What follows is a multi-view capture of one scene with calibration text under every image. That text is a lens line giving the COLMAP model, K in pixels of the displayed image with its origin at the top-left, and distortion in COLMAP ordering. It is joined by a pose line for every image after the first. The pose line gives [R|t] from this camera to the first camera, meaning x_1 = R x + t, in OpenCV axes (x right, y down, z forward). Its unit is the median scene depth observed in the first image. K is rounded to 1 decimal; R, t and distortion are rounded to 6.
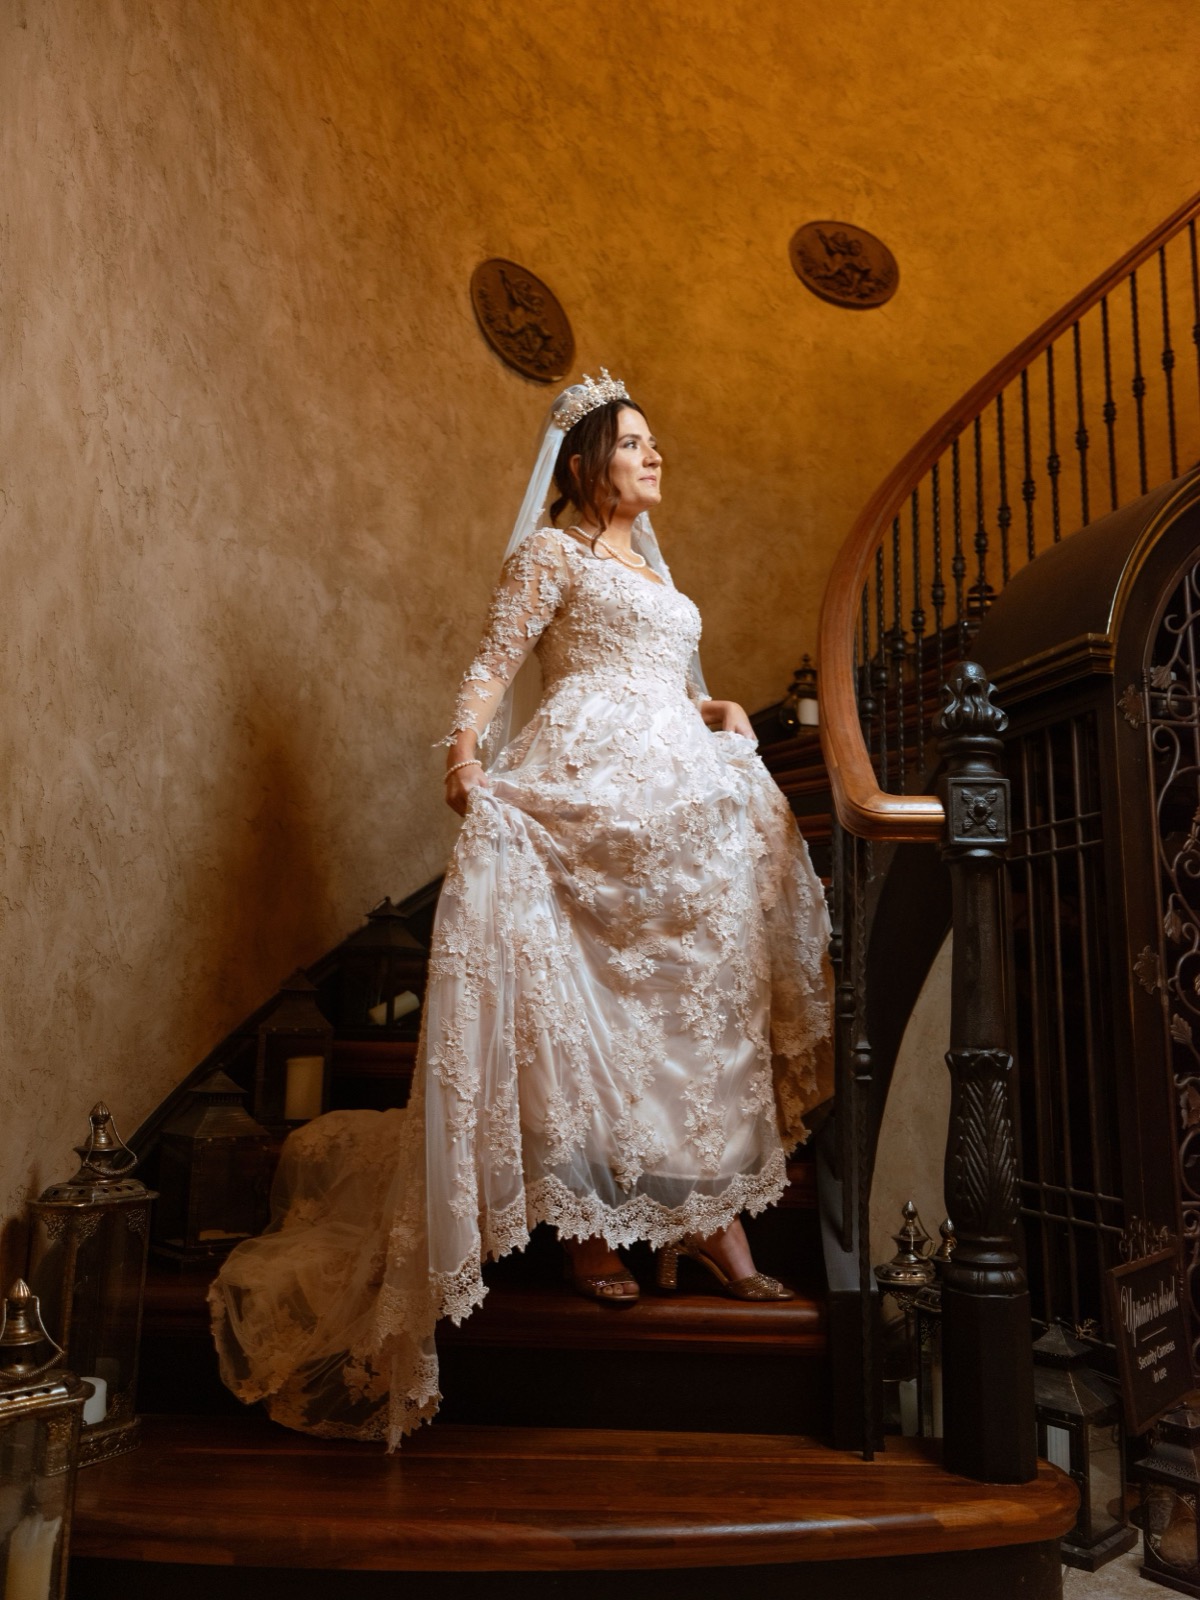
lens RADIAL K [[1371.8, 0, 571.4], [0, 1371.8, 794.6], [0, 0, 1]] dist [-0.010102, 0.013560]
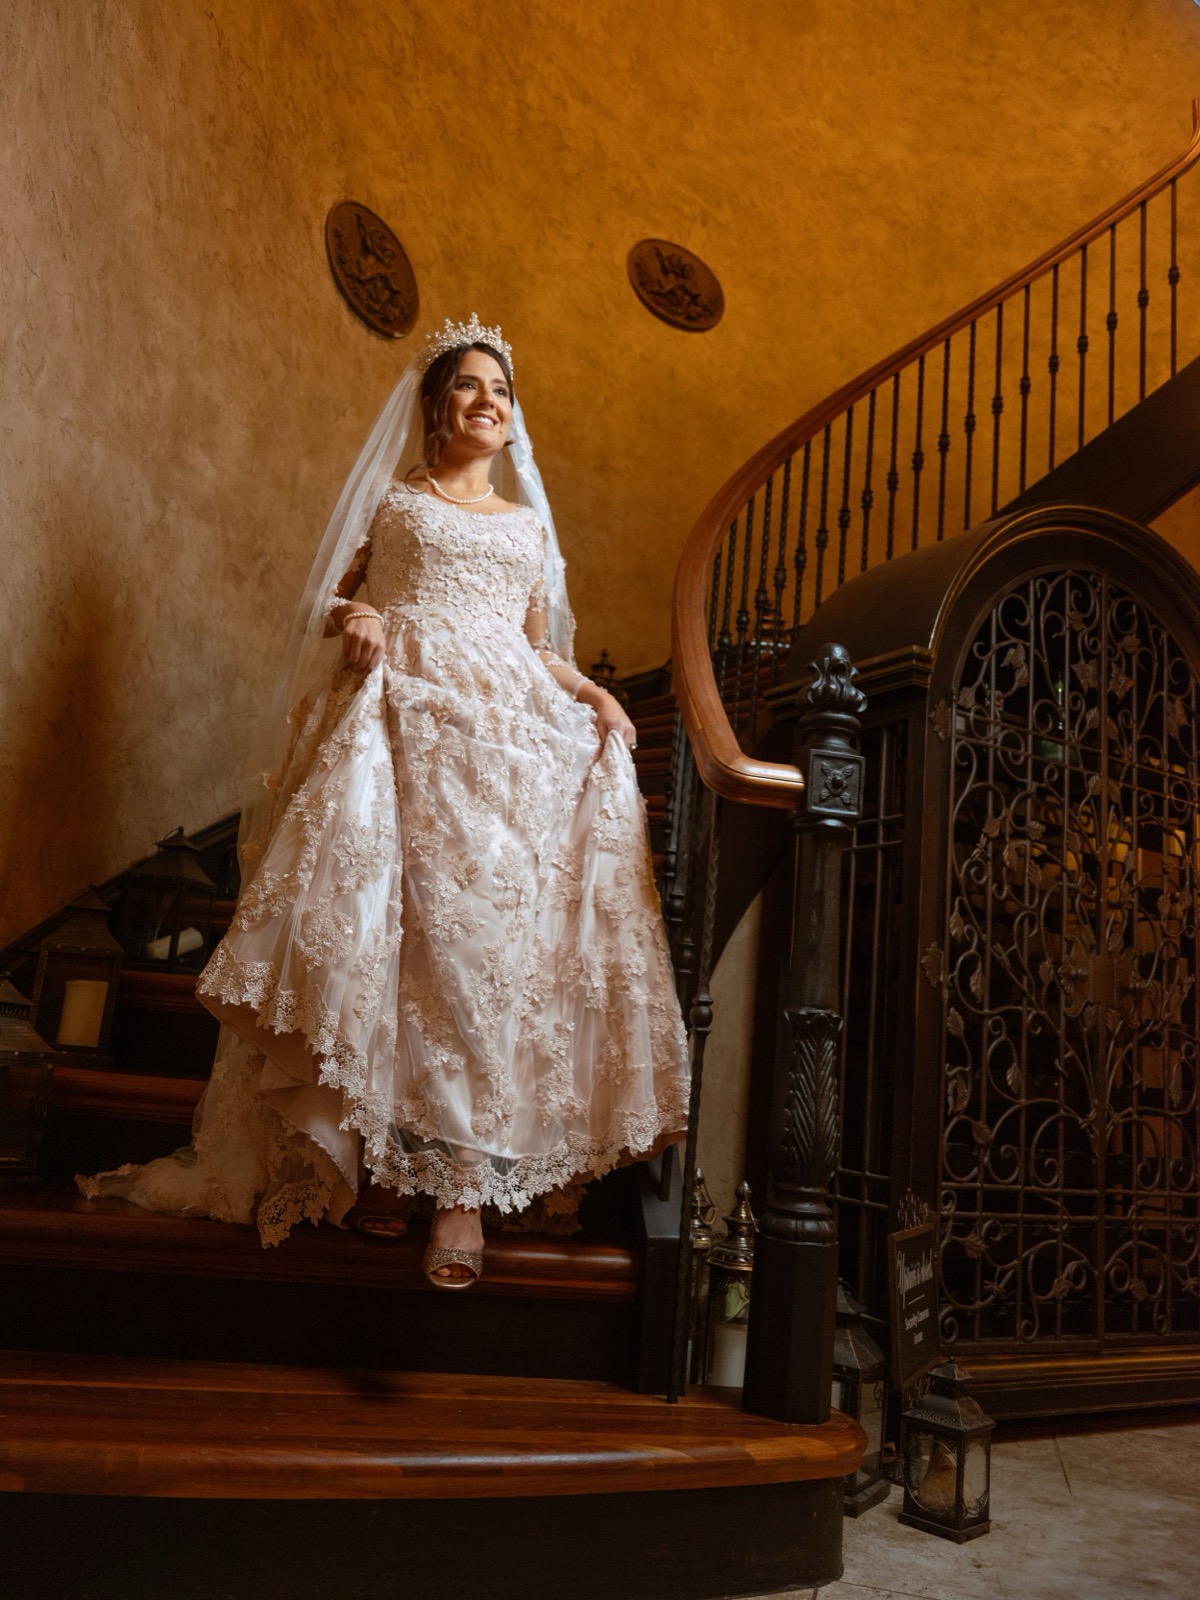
lens RADIAL K [[1371.8, 0, 571.4], [0, 1371.8, 794.6], [0, 0, 1]] dist [-0.010102, 0.013560]
pose [[0.967343, 0.118934, 0.223836, -0.087253], [-0.114621, 0.992887, -0.032210, 0.051337], [-0.226075, 0.005502, 0.974094, 0.016641]]
